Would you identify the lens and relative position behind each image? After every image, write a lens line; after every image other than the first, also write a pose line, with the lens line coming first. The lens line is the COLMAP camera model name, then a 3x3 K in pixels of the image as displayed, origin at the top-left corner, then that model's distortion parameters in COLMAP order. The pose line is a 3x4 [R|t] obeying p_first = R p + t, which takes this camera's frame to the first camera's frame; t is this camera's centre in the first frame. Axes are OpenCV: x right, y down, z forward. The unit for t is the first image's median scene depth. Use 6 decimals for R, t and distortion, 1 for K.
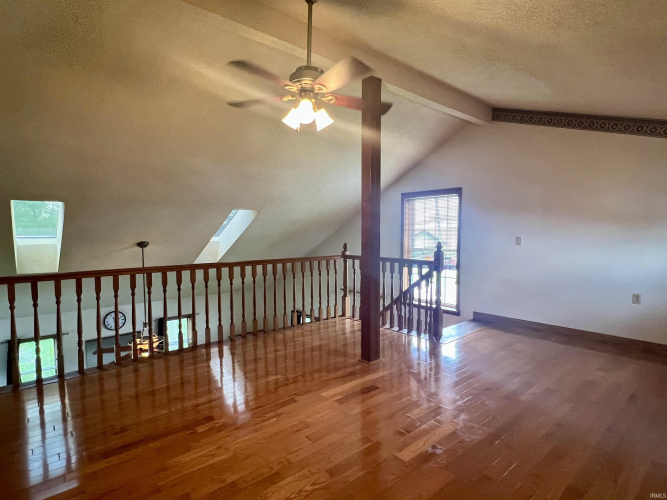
lens RADIAL K [[363.9, 0, 328.5], [0, 363.9, 251.2], [0, 0, 1]] dist [-0.000449, -0.000880]
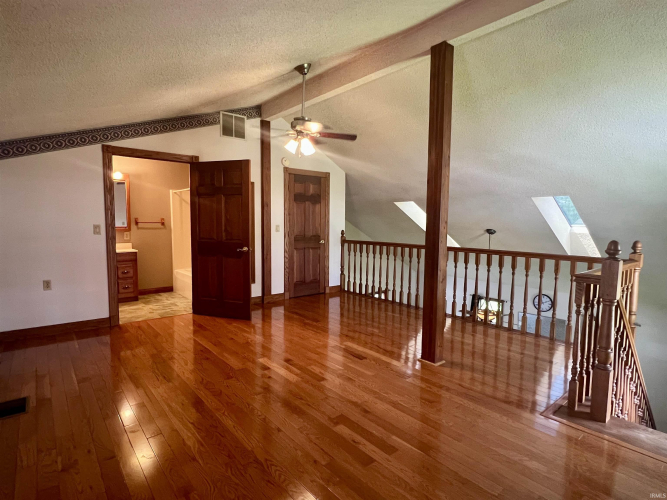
lens RADIAL K [[363.9, 0, 328.5], [0, 363.9, 251.2], [0, 0, 1]] dist [-0.000449, -0.000880]
pose [[-0.022787, 0.074849, -0.996934, 0.744694], [-0.039966, 0.996328, 0.075717, -0.024444], [0.998941, 0.041569, -0.019711, 0.544287]]
